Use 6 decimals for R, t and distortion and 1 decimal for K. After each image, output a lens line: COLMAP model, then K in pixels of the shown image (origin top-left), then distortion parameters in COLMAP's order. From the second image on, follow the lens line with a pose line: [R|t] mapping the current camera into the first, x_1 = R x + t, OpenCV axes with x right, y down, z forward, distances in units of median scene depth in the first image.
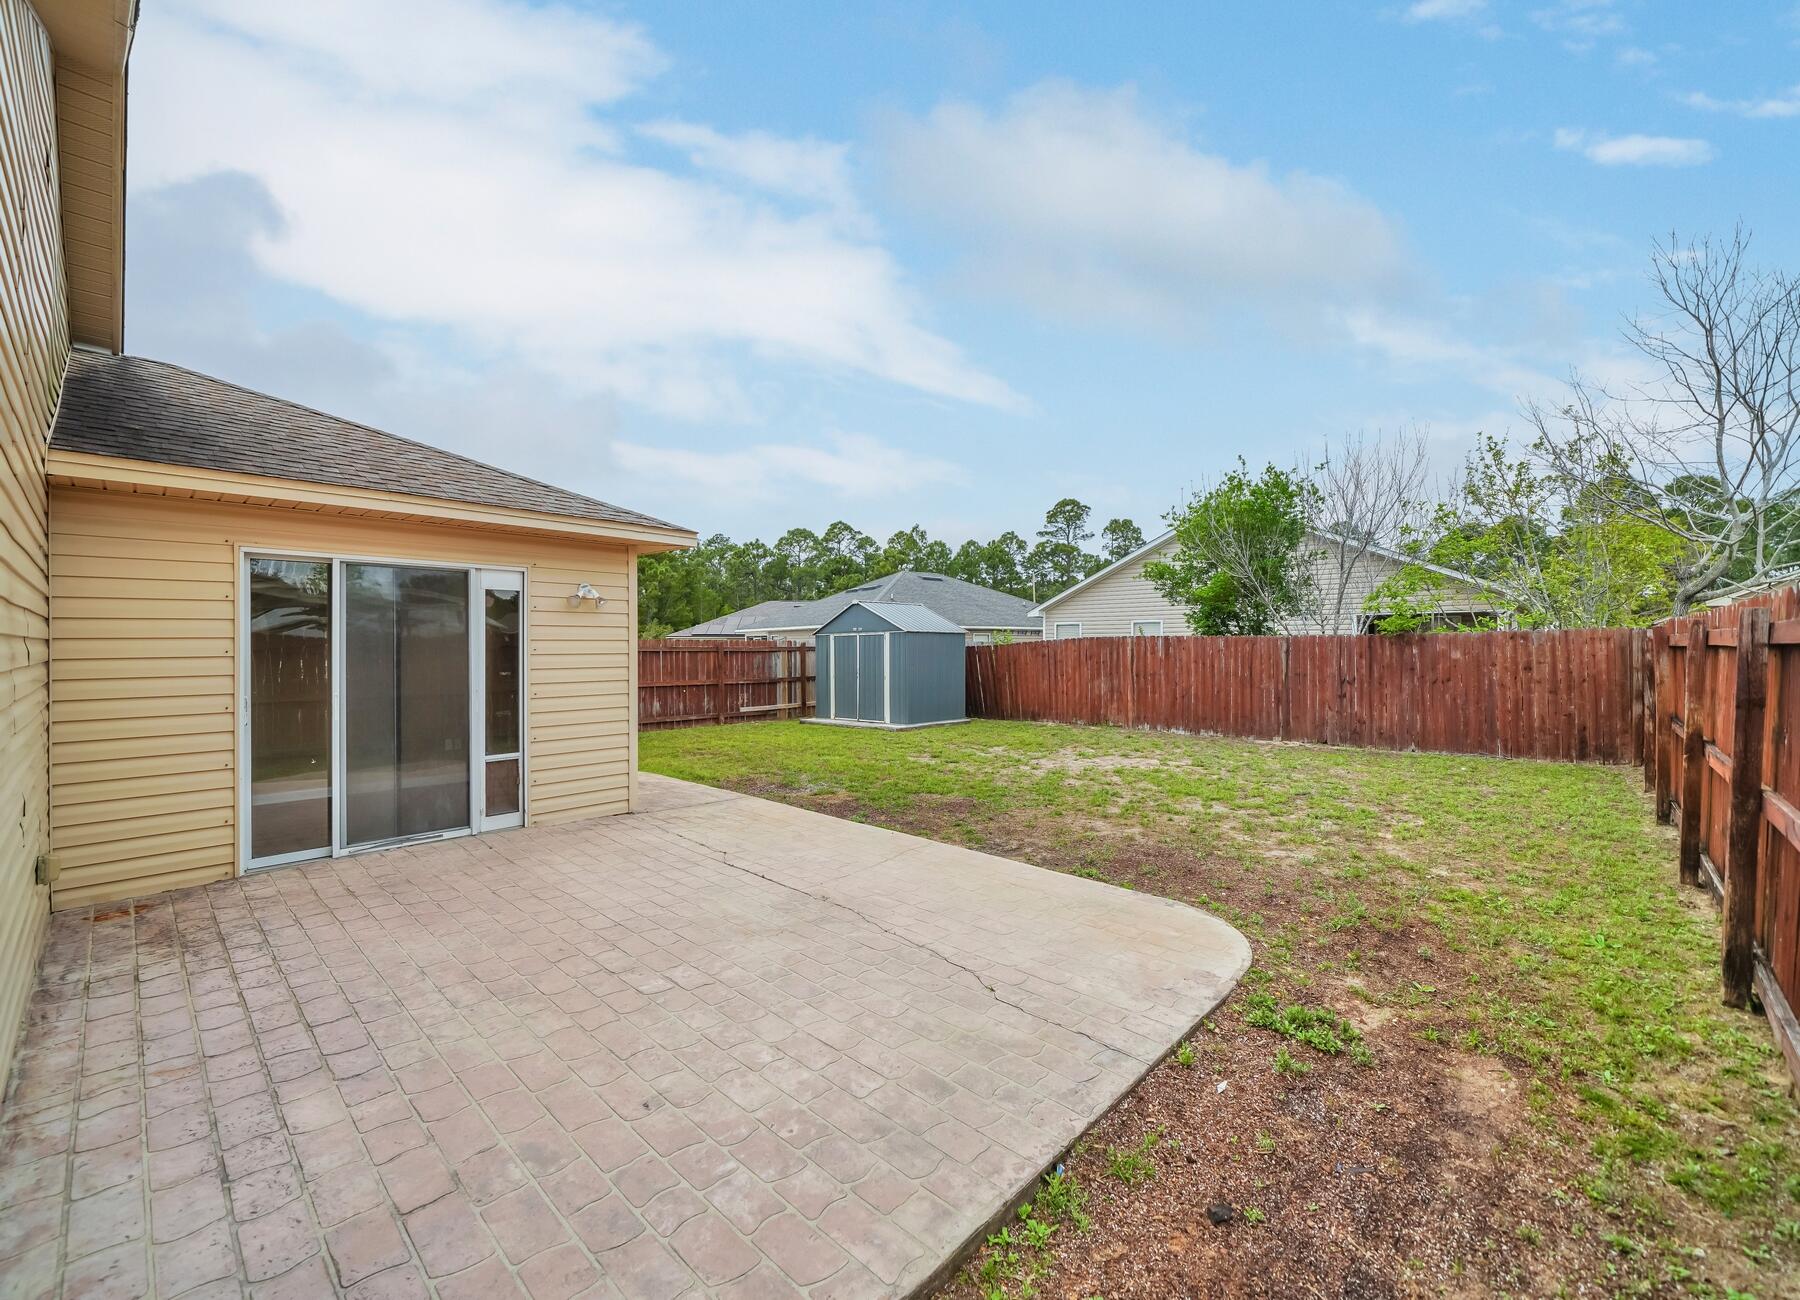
lens RADIAL K [[721.8, 0, 899.6], [0, 721.8, 649.4], [0, 0, 1]] dist [-0.000553, 0.000361]
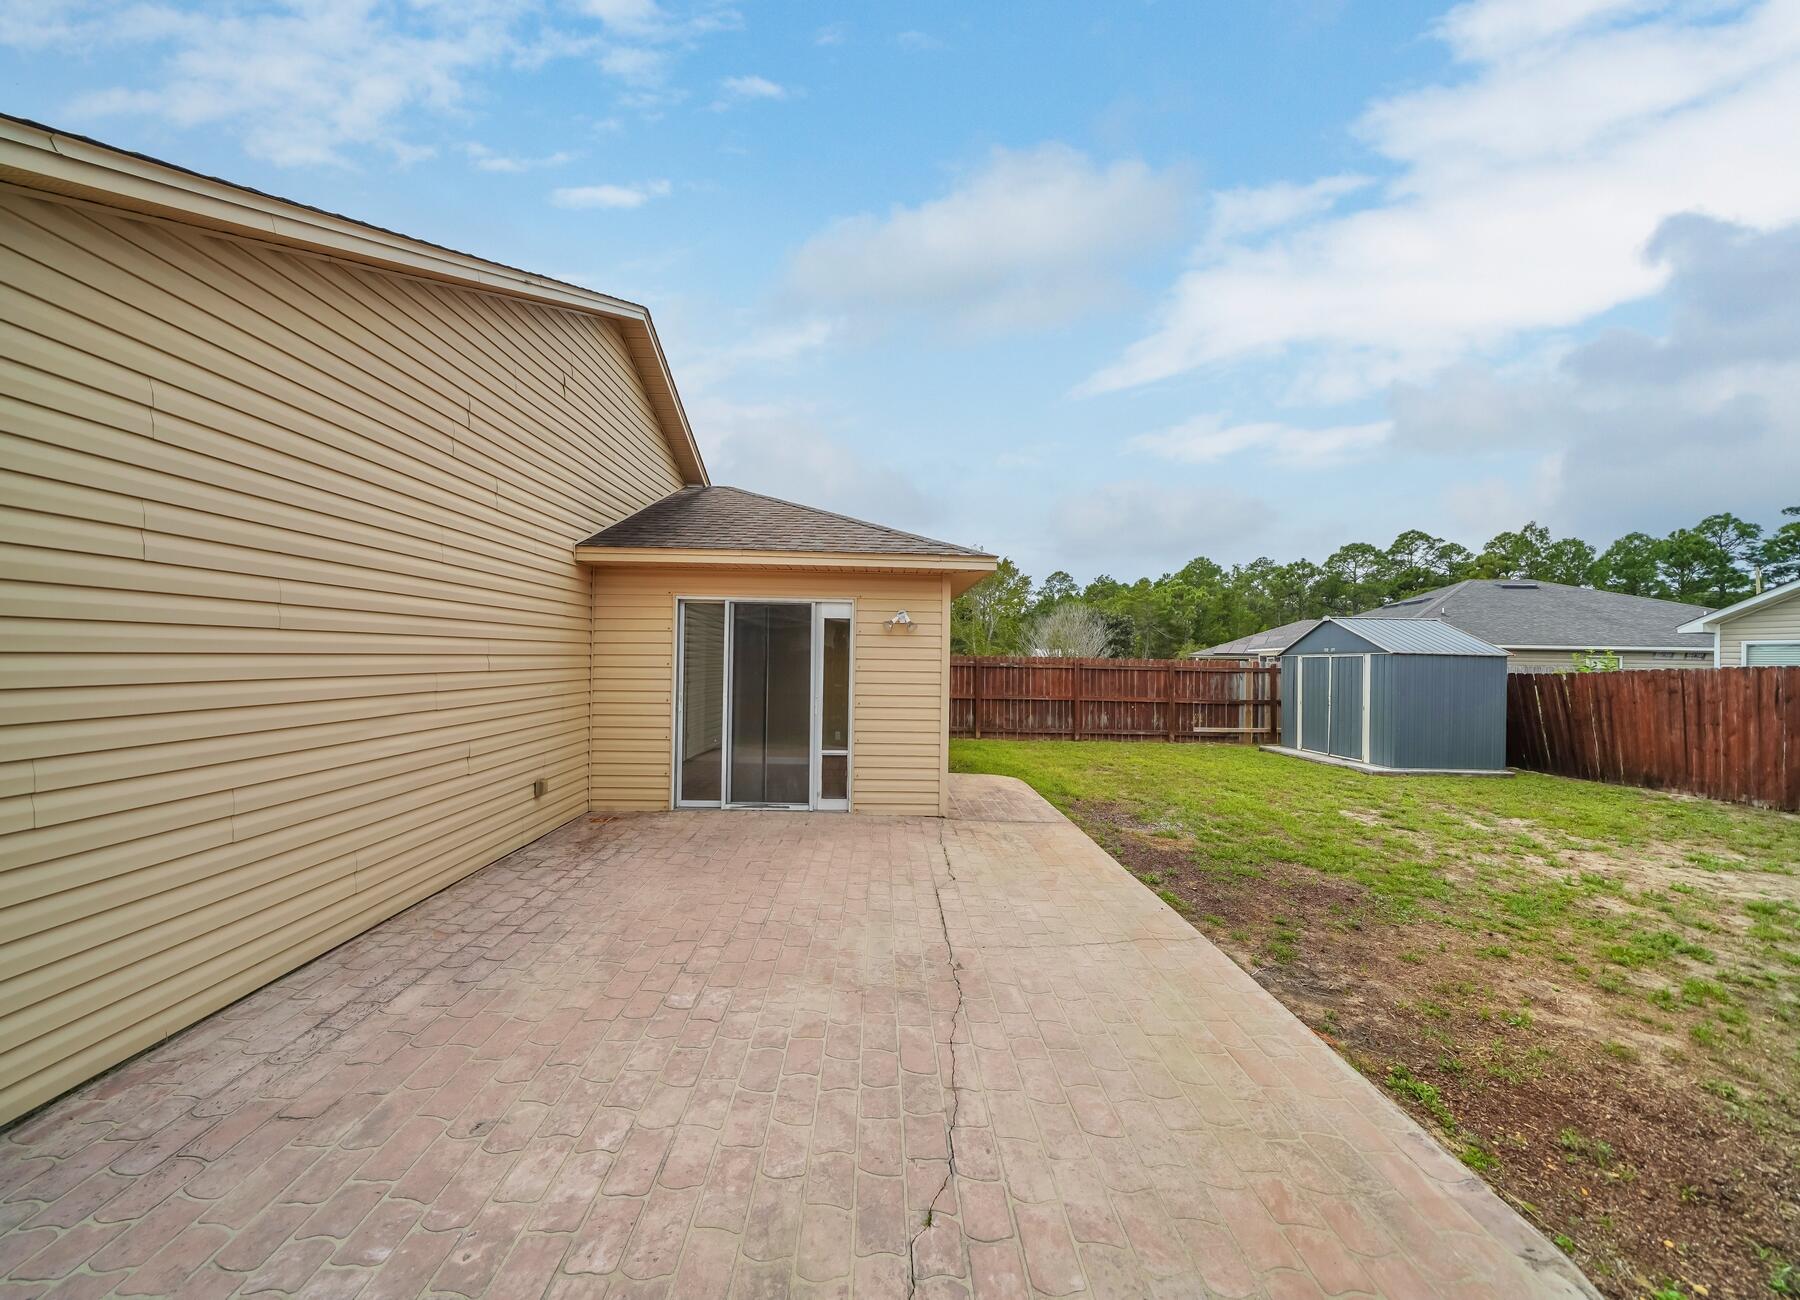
lens RADIAL K [[610.7, 0, 906.9], [0, 610.7, 649.9], [0, 0, 1]] dist [-0.005985, 0.000493]
pose [[0.707720, 0.005933, -0.706468, 0.249244], [-0.023298, 0.999617, -0.014945, -0.013081], [0.706109, 0.027036, 0.707587, 0.300208]]
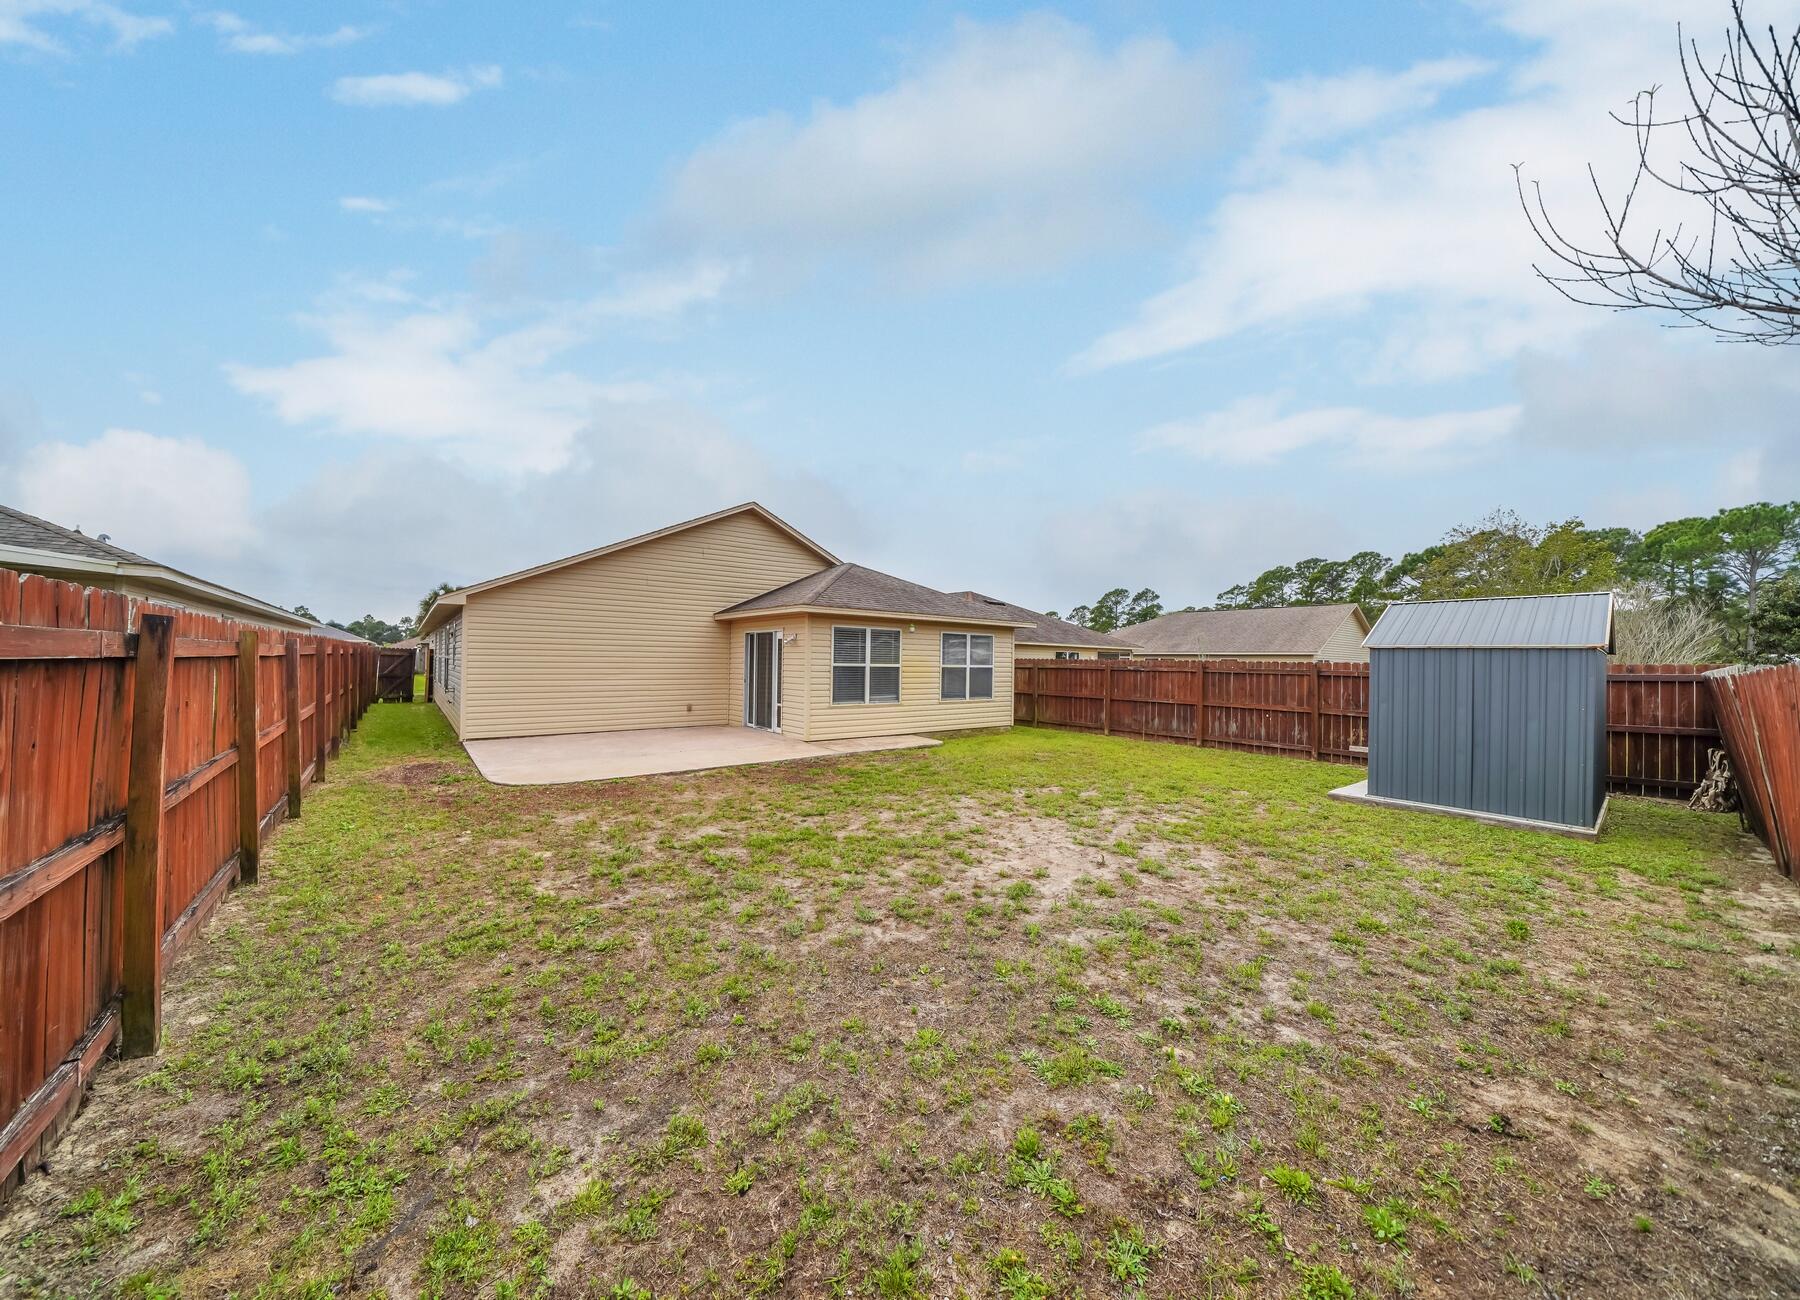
lens RADIAL K [[610.7, 0, 920.3], [0, 610.7, 648.6], [0, 0, 1]] dist [-0.005985, 0.000493]
pose [[-0.113992, -0.022886, -0.993218, 1.358451], [-0.020456, 0.999577, -0.020685, -0.012813], [0.993271, 0.017960, -0.114412, 1.540902]]
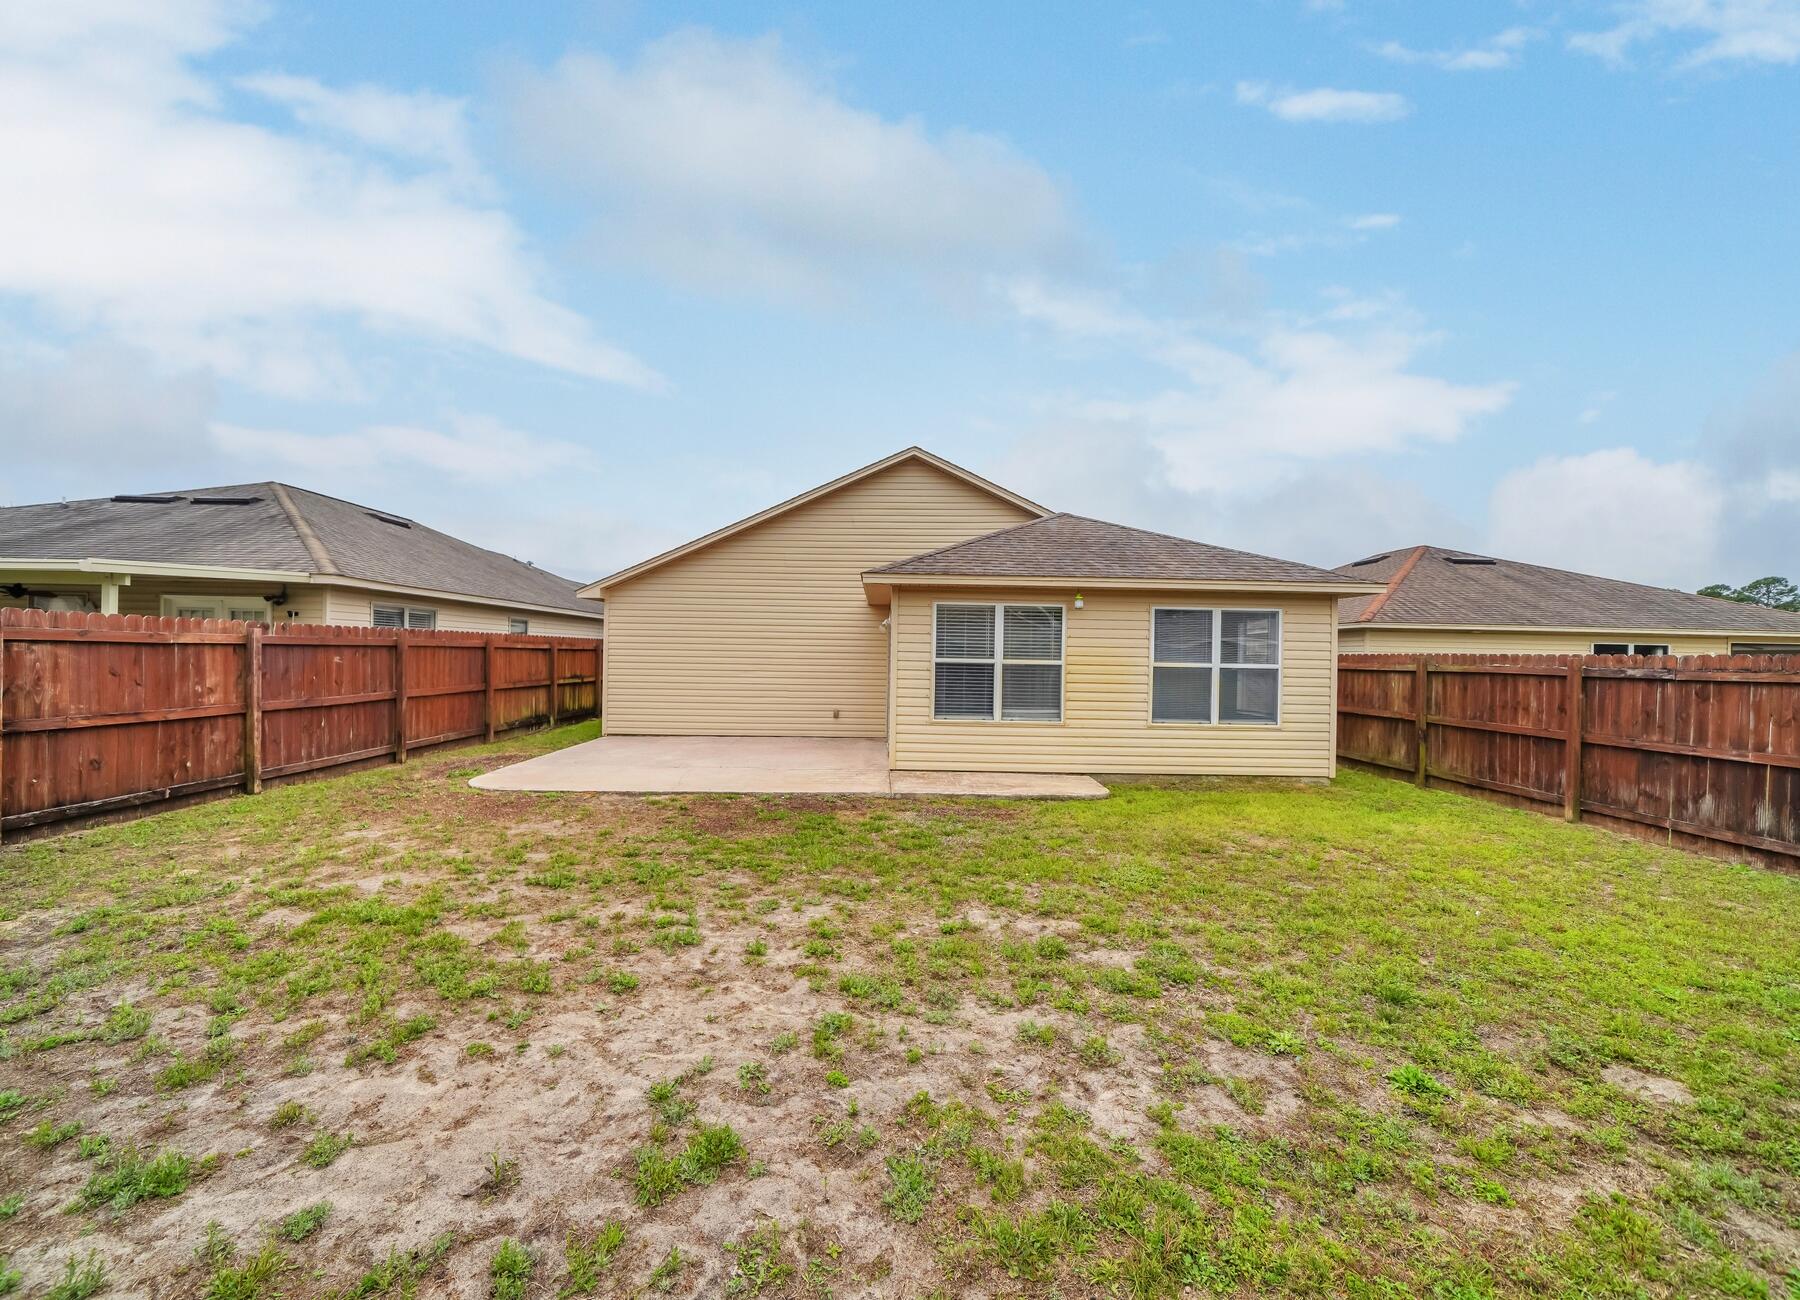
lens RADIAL K [[721.8, 0, 902.5], [0, 721.8, 654.4], [0, 0, 1]] dist [-0.000553, 0.000361]
pose [[-0.709170, -0.013147, -0.704915, 0.646468], [-0.021095, 0.999774, 0.002575, -0.010961], [0.704722, 0.016696, -0.709287, 2.063392]]
